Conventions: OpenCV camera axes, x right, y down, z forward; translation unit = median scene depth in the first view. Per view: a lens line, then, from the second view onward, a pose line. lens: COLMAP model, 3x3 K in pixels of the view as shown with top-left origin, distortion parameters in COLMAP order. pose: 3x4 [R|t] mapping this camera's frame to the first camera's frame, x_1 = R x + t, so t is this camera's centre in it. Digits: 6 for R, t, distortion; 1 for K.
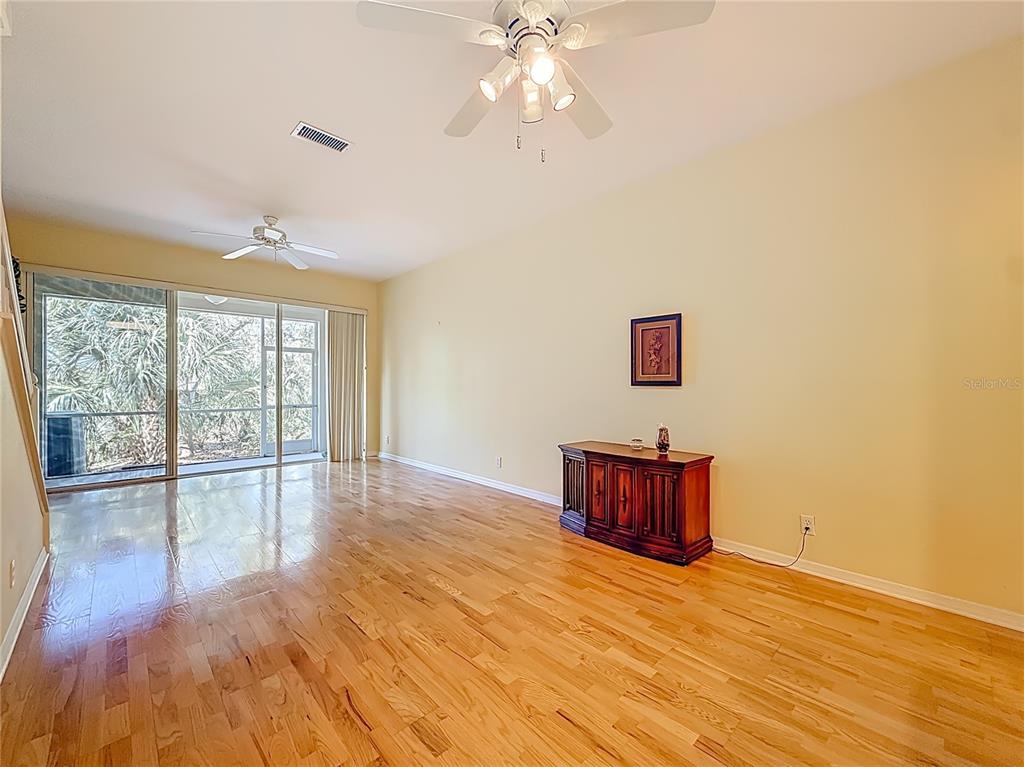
lens RADIAL K [[415.4, 0, 508.0], [0, 415.4, 384.6], [0, 0, 1]] dist [-0.000432, 0.000086]
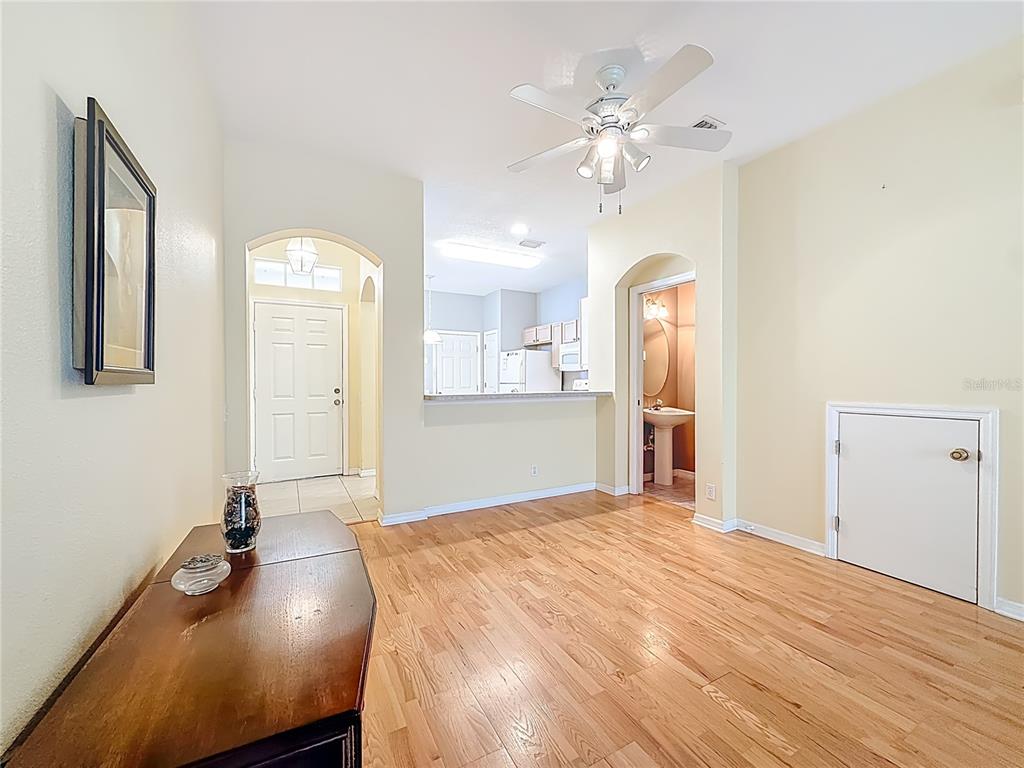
lens RADIAL K [[411.7, 0, 514.4], [0, 411.7, 384.8], [0, 0, 1]] dist [-0.000794, -0.000210]
pose [[-0.967675, -0.000287, 0.252199, 0.005350], [0.002008, 0.999959, 0.008839, 0.000292], [-0.252191, 0.009060, -0.967635, 0.637035]]
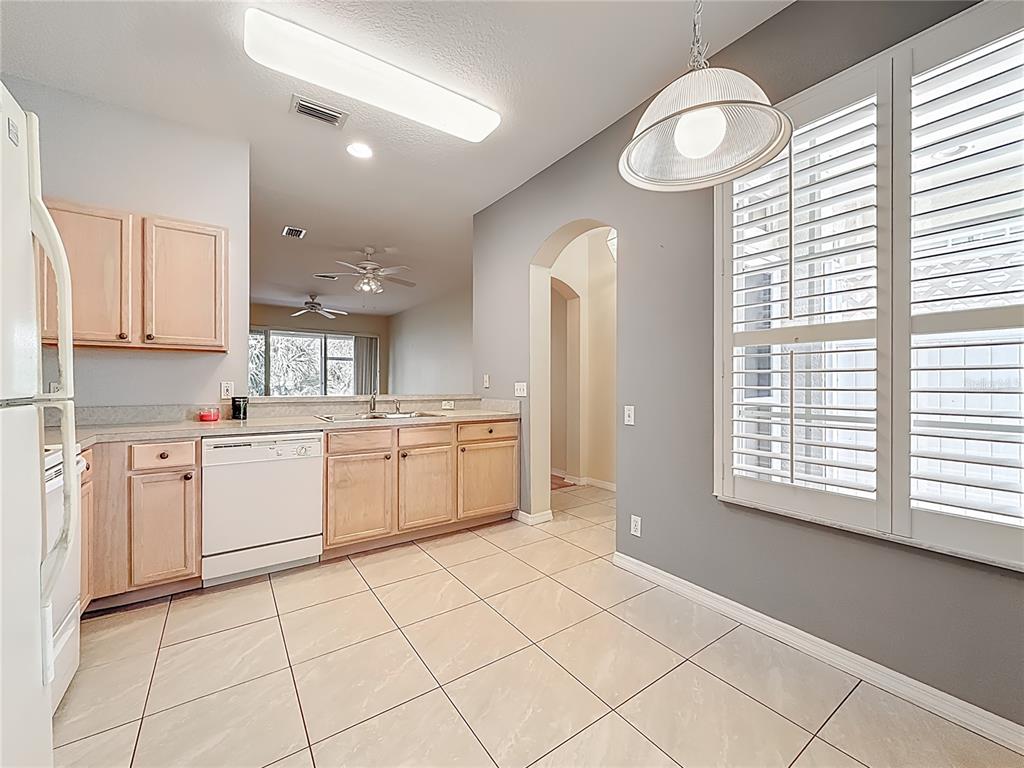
lens RADIAL K [[411.7, 0, 514.4], [0, 411.7, 384.8], [0, 0, 1]] dist [-0.000794, -0.000210]
pose [[0.989766, 0.003716, -0.142649, 0.423415], [-0.002833, 0.999976, 0.006395, -0.000342], [0.142669, -0.005926, 0.989753, -0.514302]]
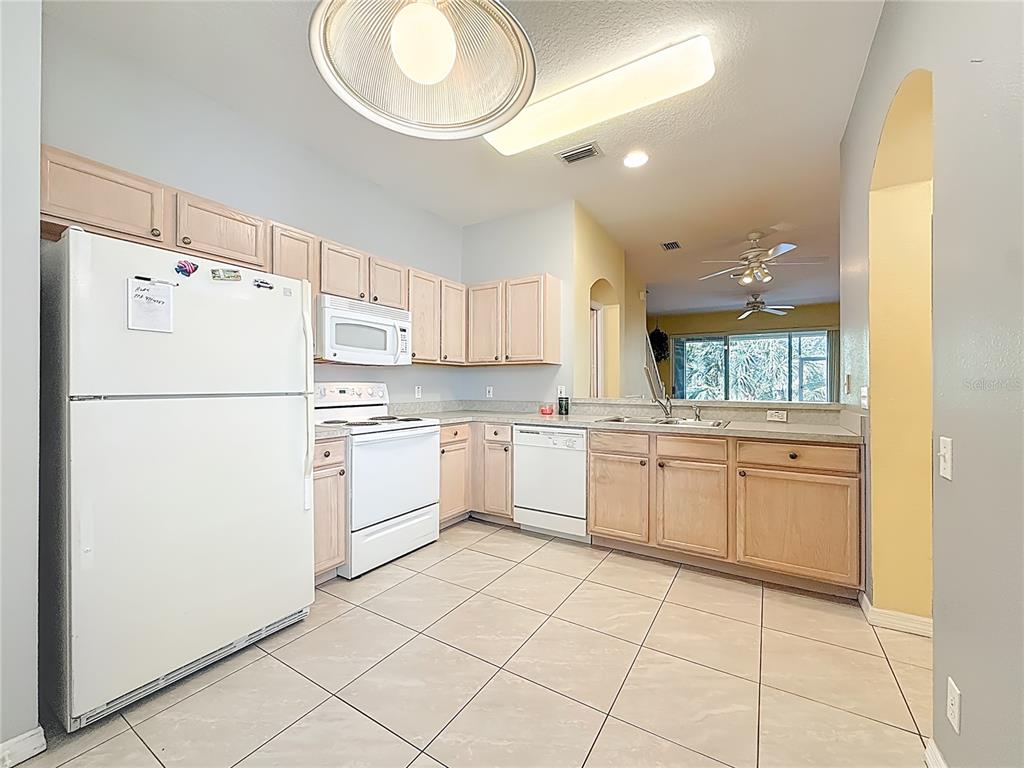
lens RADIAL K [[411.7, 0, 514.4], [0, 411.7, 384.8], [0, 0, 1]] dist [-0.000794, -0.000210]
pose [[0.255167, -0.001624, -0.966896, 0.610359], [0.000210, 0.999999, -0.001624, -0.000489], [0.966897, 0.000211, 0.255167, -0.331707]]
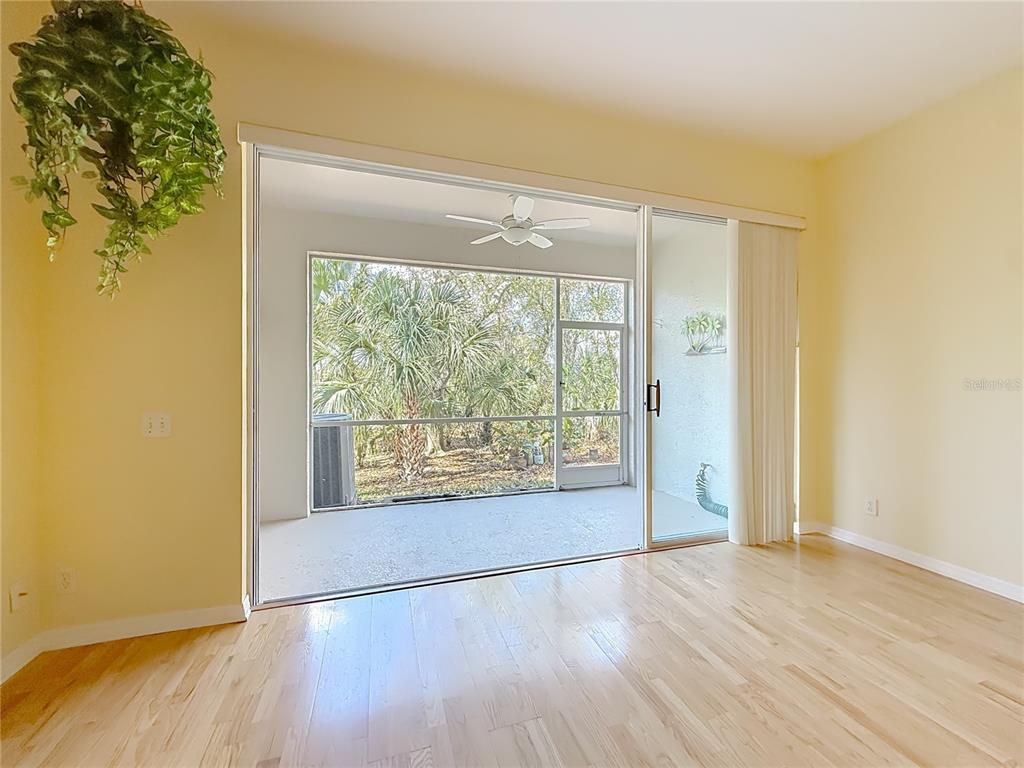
lens RADIAL K [[413.6, 0, 513.1], [0, 413.6, 382.8], [0, 0, 1]] dist [-0.000259, 0.000230]
pose [[0.902631, 0.001876, -0.430412, -0.463637], [0.000917, 0.999980, 0.006282, 0.000034], [0.430415, -0.006065, 0.902611, 0.474011]]
